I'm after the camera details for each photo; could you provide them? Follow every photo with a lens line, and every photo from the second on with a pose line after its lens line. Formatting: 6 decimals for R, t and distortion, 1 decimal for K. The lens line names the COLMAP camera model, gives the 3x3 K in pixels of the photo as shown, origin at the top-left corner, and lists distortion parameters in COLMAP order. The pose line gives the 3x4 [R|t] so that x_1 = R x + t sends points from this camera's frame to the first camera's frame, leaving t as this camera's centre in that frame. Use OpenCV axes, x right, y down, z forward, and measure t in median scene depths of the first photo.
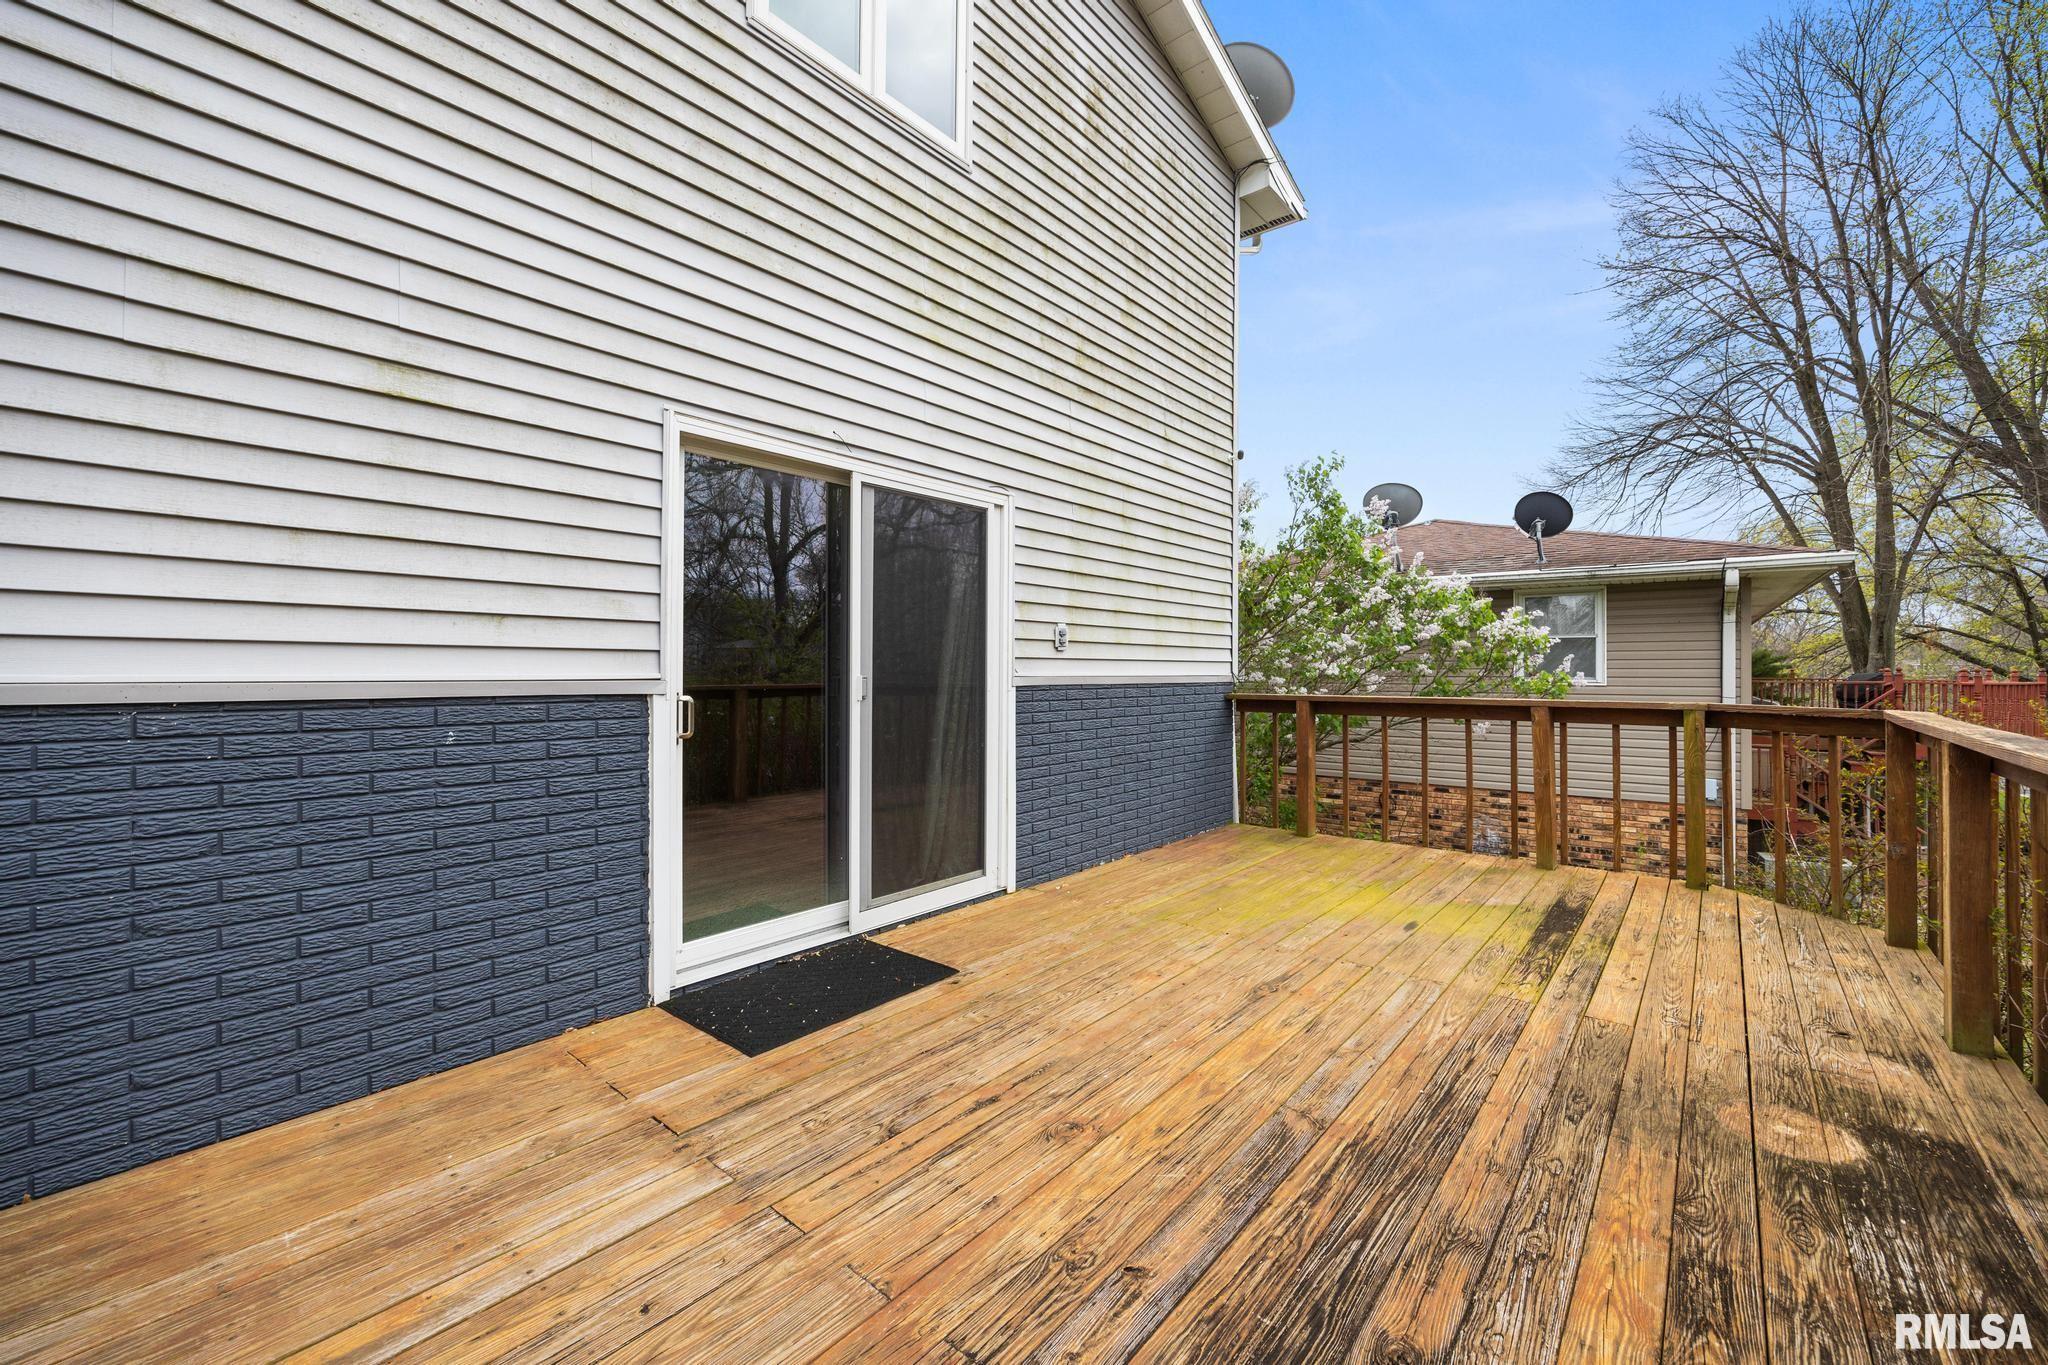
lens RADIAL K [[816.7, 0, 1058.6], [0, 816.7, 654.5], [0, 0, 1]] dist [-0.006712, -0.000472]
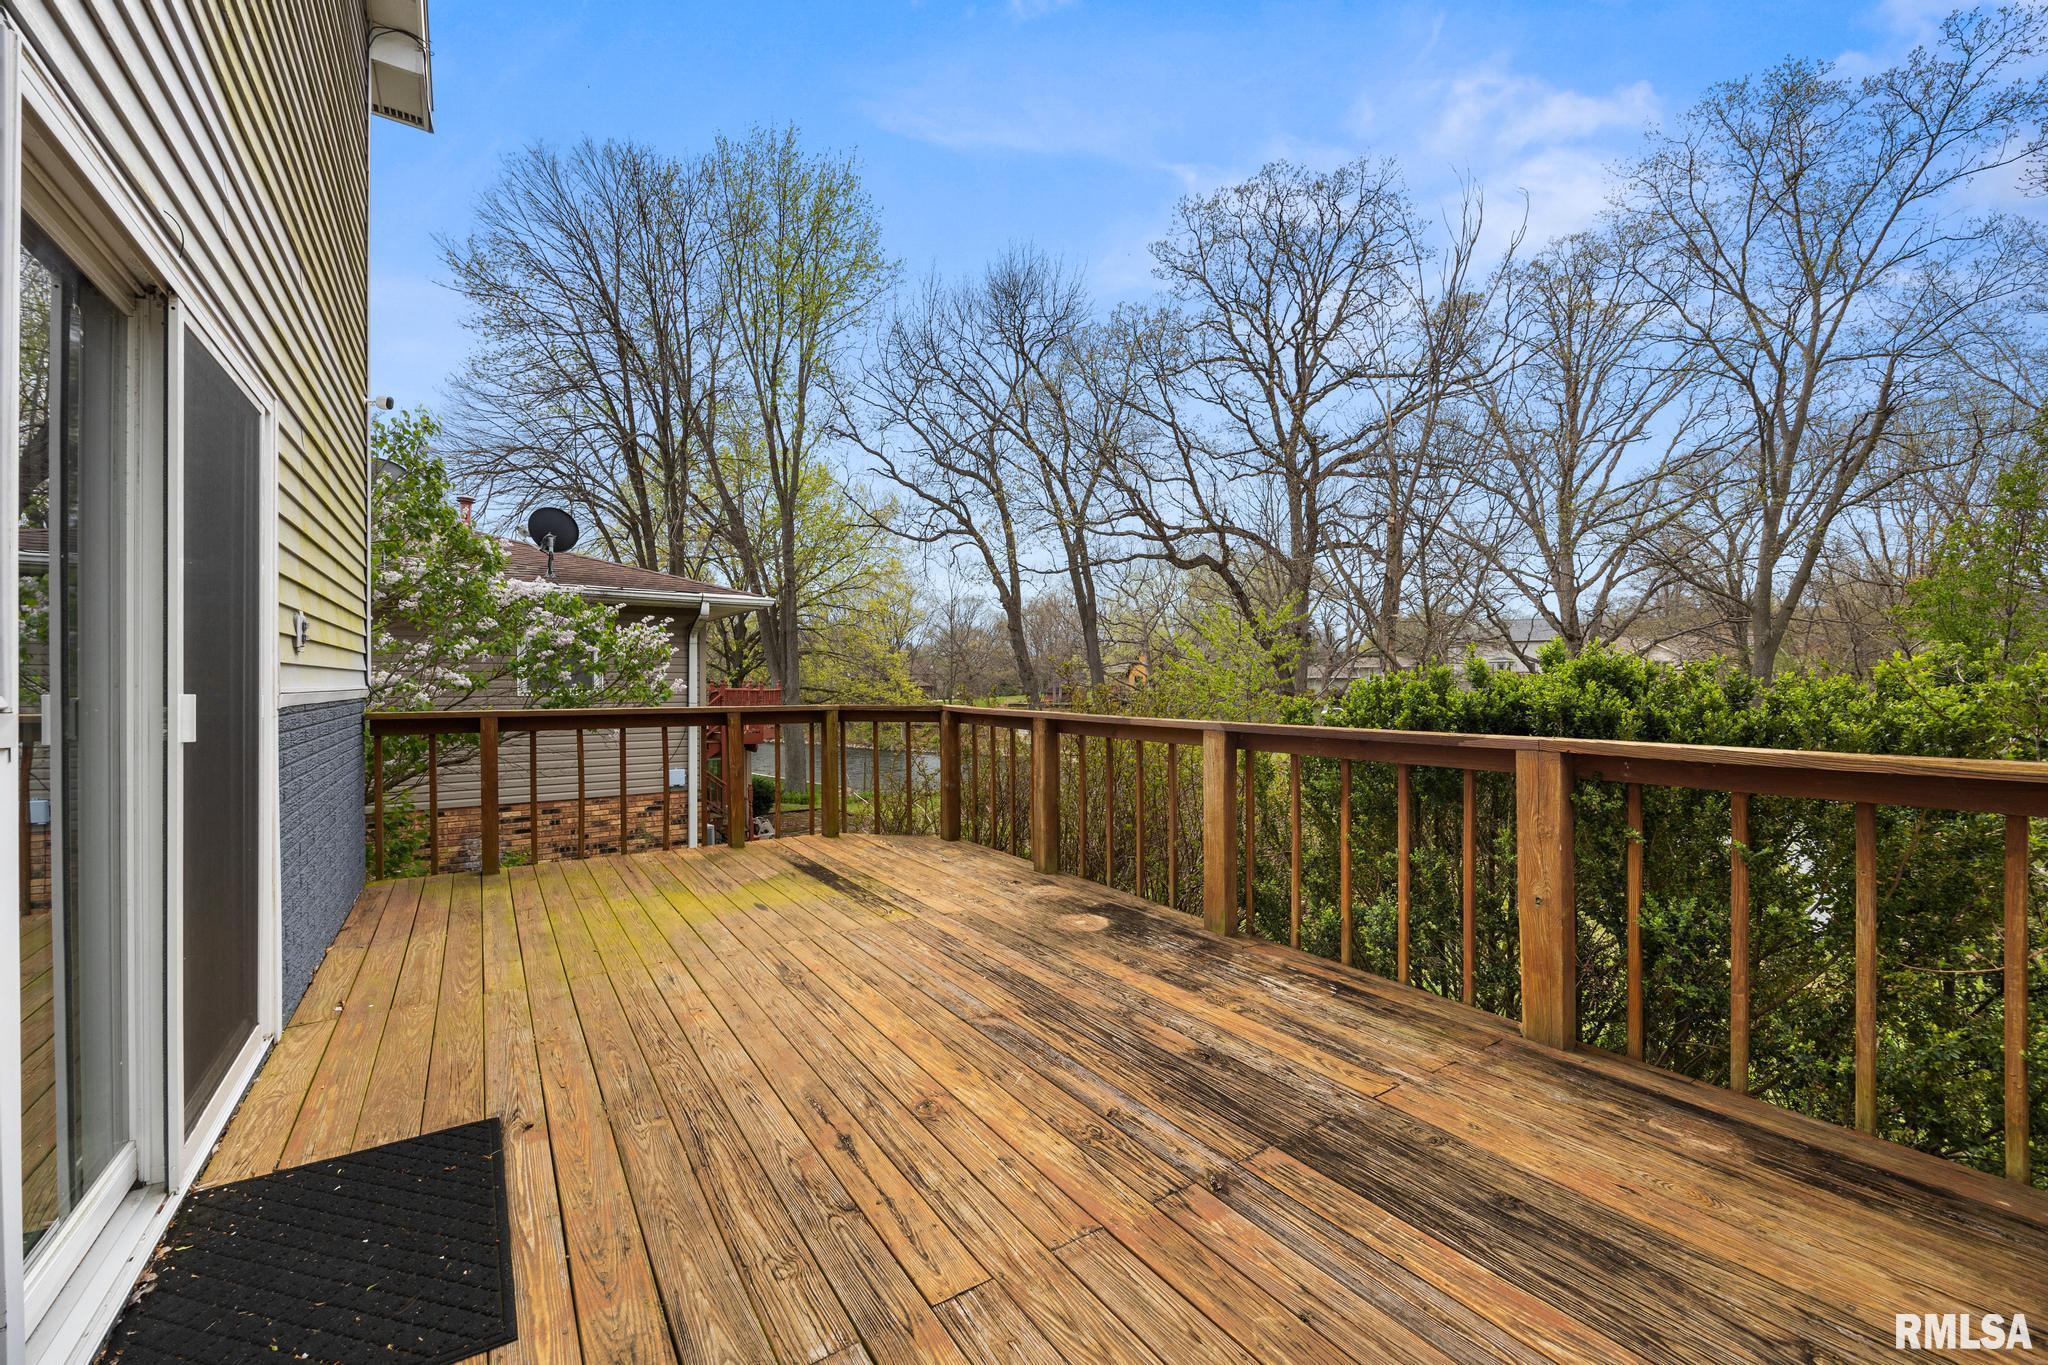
lens RADIAL K [[816.7, 0, 1027.9], [0, 816.7, 685.7], [0, 0, 1]] dist [-0.006712, -0.000472]
pose [[0.292437, -0.007235, 0.956257, -0.789832], [-0.016865, 0.999777, 0.012721, 0.004931], [-0.956136, -0.019847, 0.292250, 0.457395]]
